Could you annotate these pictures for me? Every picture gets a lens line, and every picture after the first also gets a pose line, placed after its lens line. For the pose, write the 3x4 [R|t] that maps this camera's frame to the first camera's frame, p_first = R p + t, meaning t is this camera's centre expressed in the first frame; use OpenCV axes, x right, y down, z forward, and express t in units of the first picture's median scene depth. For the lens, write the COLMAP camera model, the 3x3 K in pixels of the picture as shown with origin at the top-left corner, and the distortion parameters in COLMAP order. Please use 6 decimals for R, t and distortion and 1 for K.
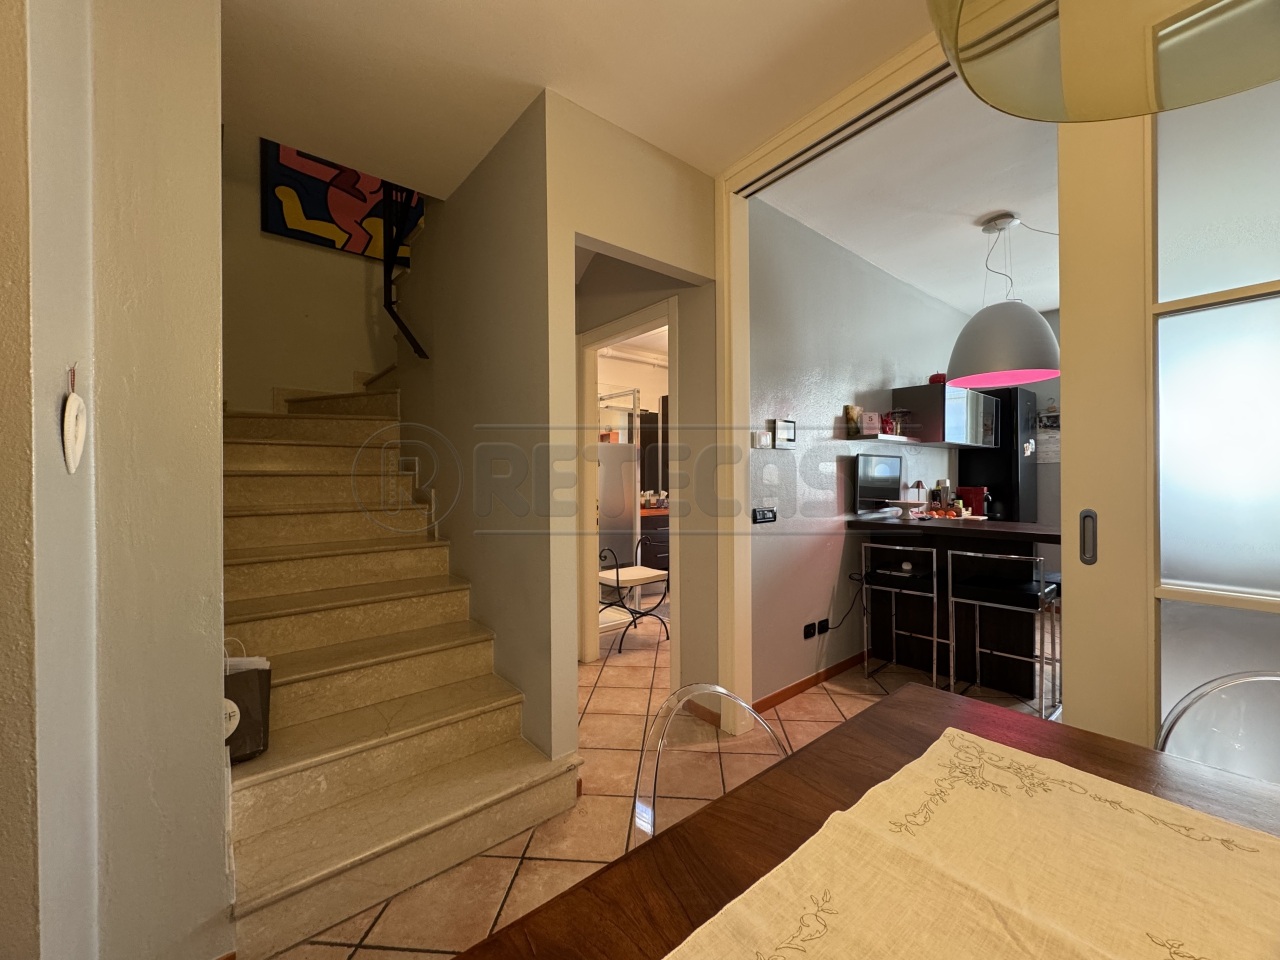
lens RADIAL K [[508.0, 0, 643.8], [0, 508.0, 478.1], [0, 0, 1]] dist [0.000984, -0.000098]
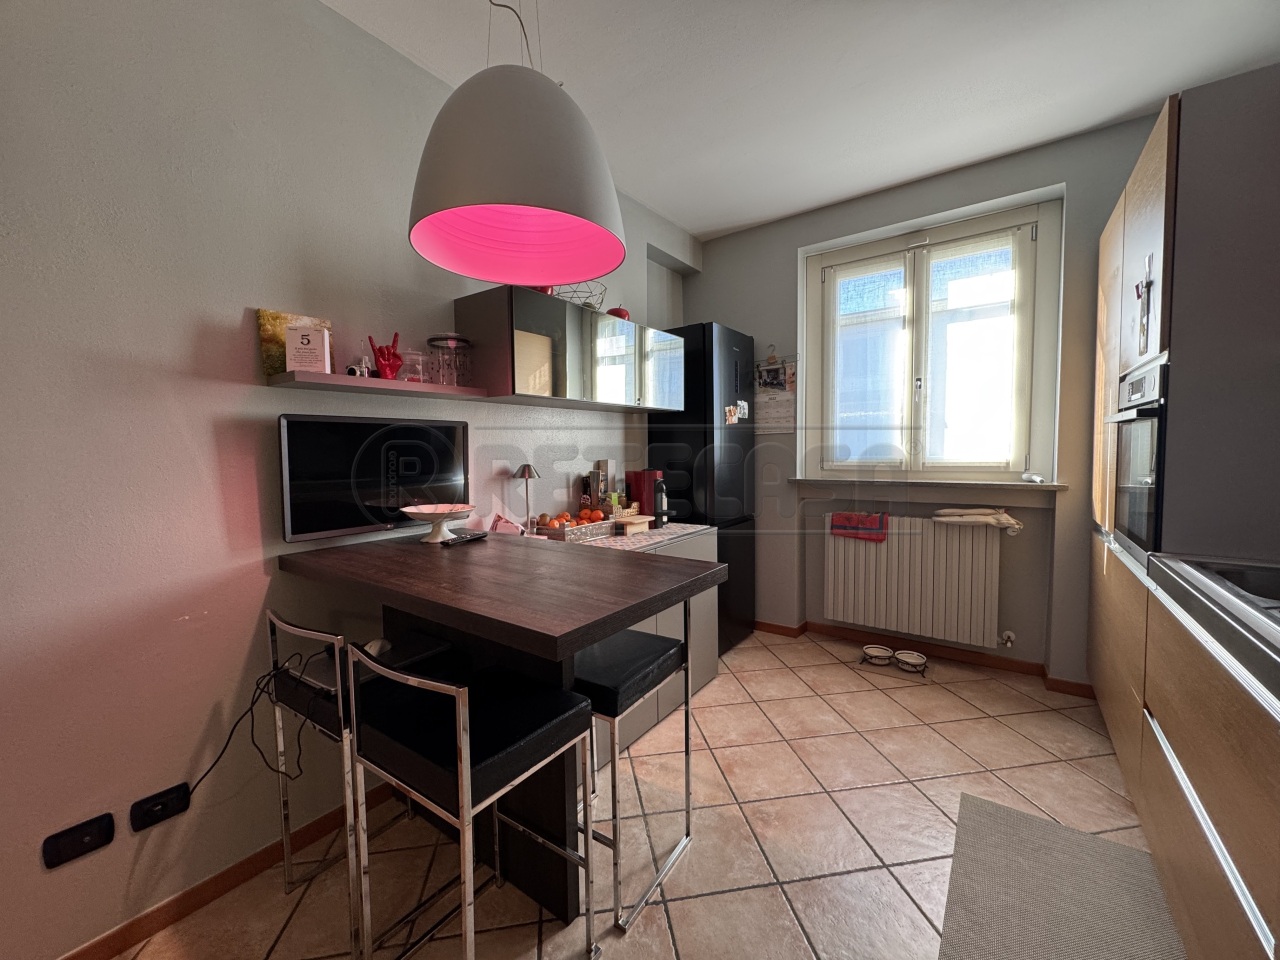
lens RADIAL K [[508.0, 0, 634.8], [0, 508.0, 471.6], [0, 0, 1]] dist [0.000984, -0.000098]
pose [[0.974135, -0.020689, 0.225017, 0.490155], [0.010624, 0.998892, 0.045849, -0.012097], [-0.225717, -0.042272, 0.973275, 0.360641]]
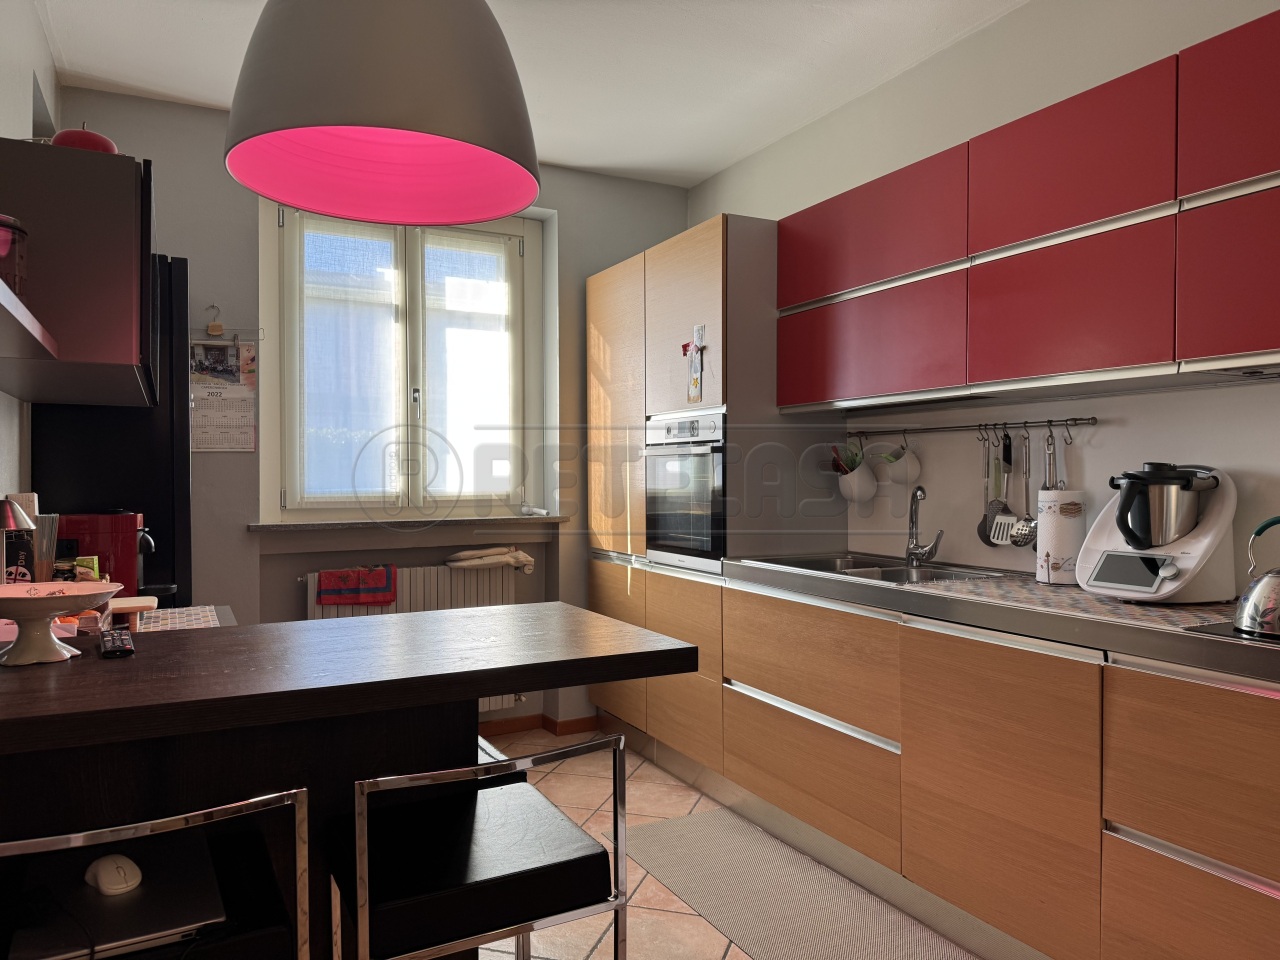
lens RADIAL K [[896.8, 0, 644.5], [0, 896.8, 481.8], [0, 0, 1]] dist [0.004380, -0.001082]
pose [[0.211491, -0.004027, 0.977372, 0.127752], [0.000295, 0.999992, 0.004057, -0.007578], [-0.977380, -0.000570, 0.211491, 0.517381]]
